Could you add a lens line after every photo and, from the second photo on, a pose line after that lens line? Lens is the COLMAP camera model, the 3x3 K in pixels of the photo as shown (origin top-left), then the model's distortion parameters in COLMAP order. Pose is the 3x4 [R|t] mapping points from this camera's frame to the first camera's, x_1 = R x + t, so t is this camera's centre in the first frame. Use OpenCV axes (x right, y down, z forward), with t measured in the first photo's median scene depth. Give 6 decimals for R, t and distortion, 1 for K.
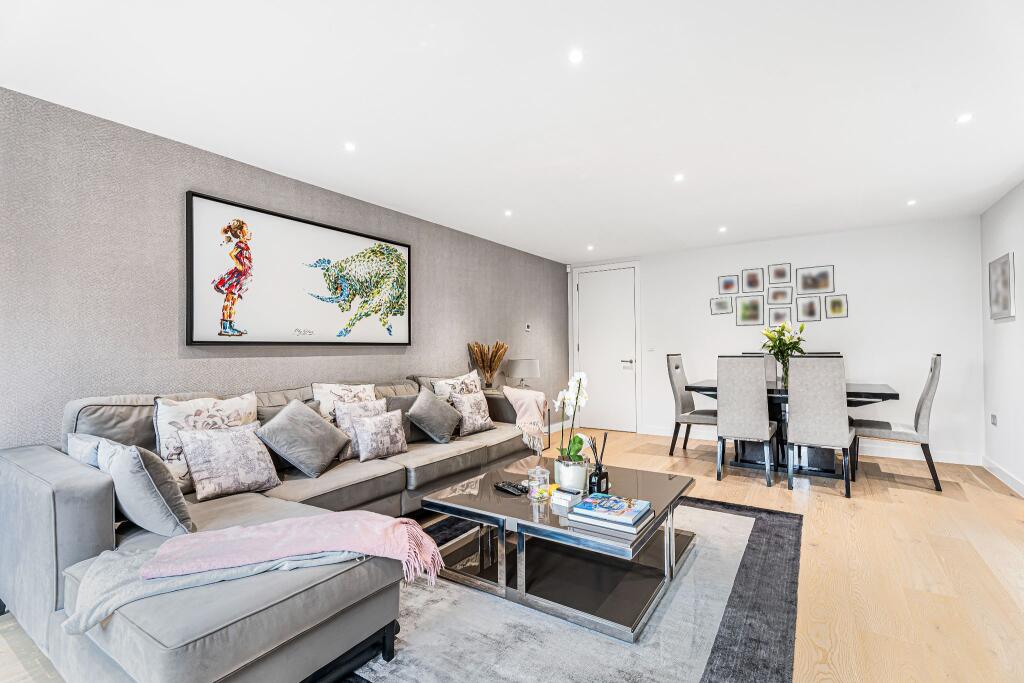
lens RADIAL K [[468.0, 0, 512.4], [0, 468.0, 346.5], [0, 0, 1]] dist [0.001264, 0.000129]
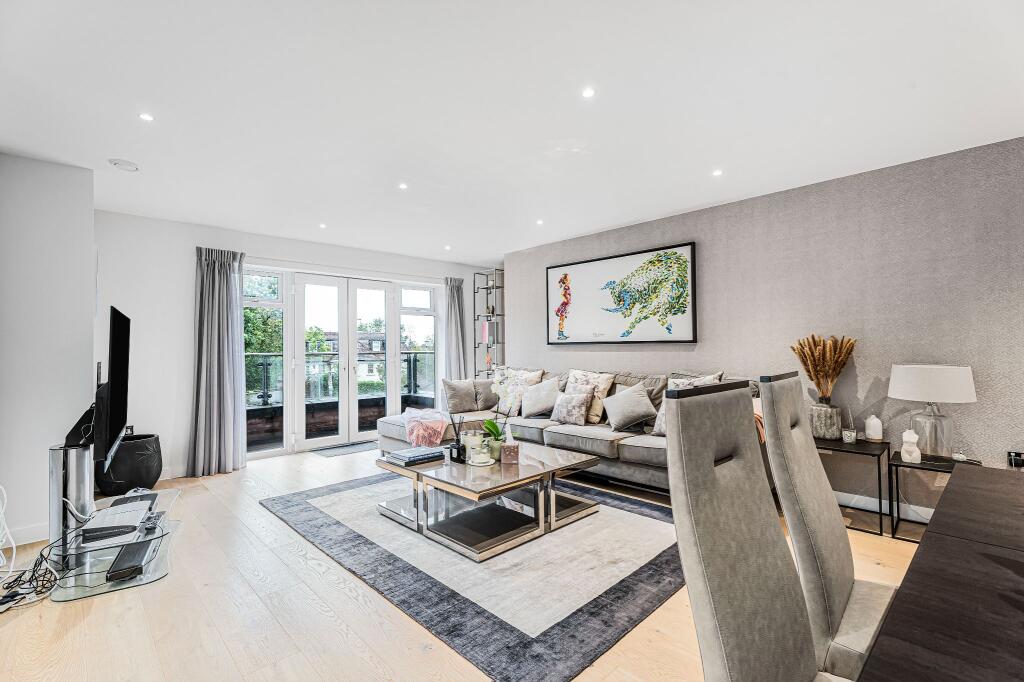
lens RADIAL K [[468.0, 0, 509.6], [0, 468.0, 340.5], [0, 0, 1]] dist [0.001264, 0.000129]
pose [[-0.229383, -0.006695, -0.973313, 0.948270], [0.012925, 0.999867, -0.009924, -0.002835], [0.973250, -0.014856, -0.229266, 0.961323]]
